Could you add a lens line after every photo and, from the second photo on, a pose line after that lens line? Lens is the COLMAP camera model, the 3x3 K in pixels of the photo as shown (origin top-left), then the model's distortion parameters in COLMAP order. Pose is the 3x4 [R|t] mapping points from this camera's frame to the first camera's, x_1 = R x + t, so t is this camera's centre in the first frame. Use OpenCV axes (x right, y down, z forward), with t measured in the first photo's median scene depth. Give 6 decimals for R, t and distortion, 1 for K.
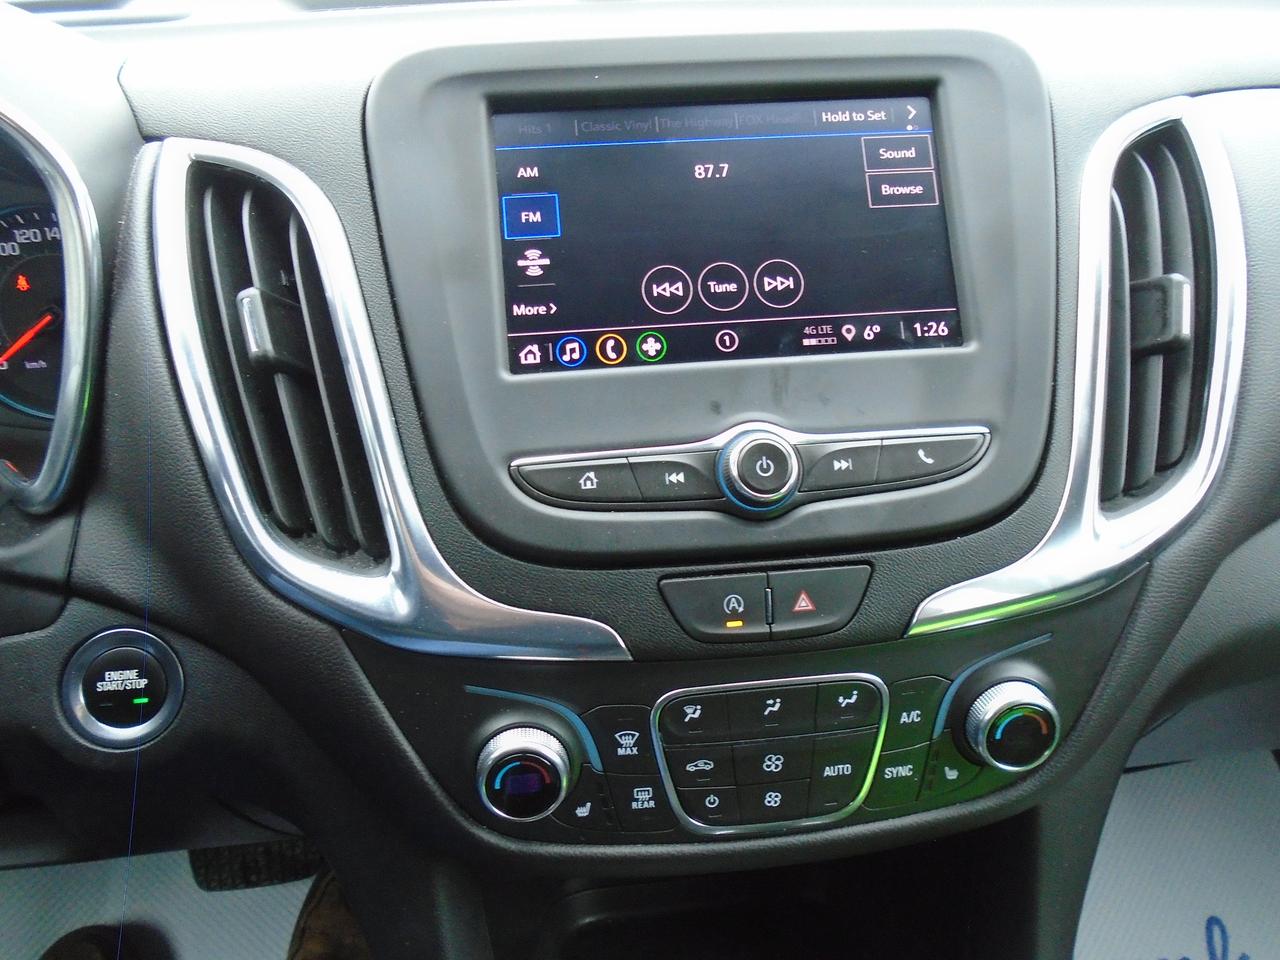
lens RADIAL K [[972.4, 0, 642.5], [0, 972.4, 480.0], [0, 0, 1]] dist [-0.025588, 0.003842]
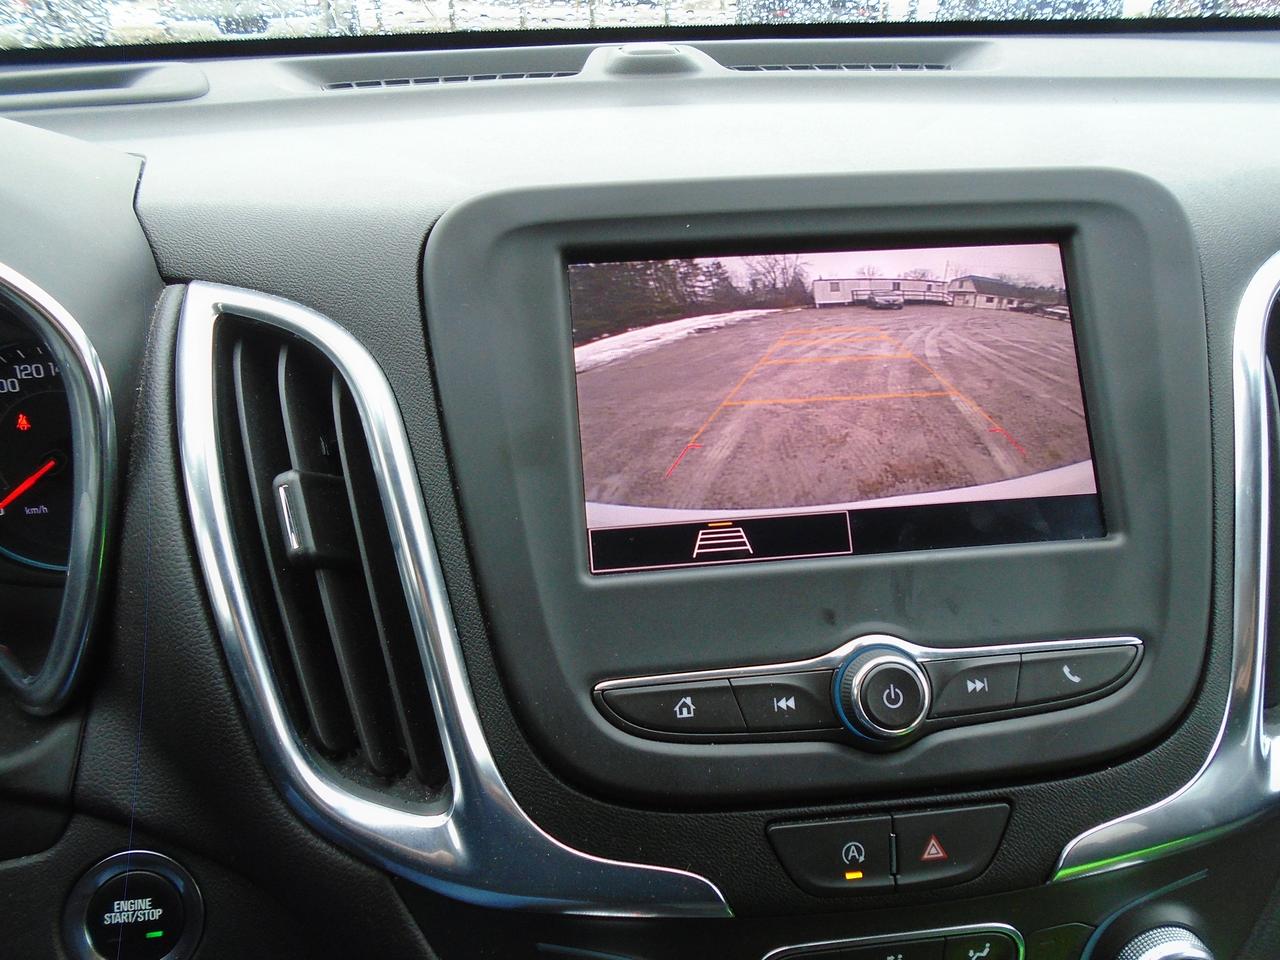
lens RADIAL K [[972.4, 0, 638.3], [0, 972.4, 479.7], [0, 0, 1]] dist [-0.025588, 0.003842]
pose [[0.999978, 0.006412, 0.001559, -0.095041], [-0.006381, 0.999796, -0.019137, -0.175929], [-0.001681, 0.019127, 0.999816, 0.136082]]
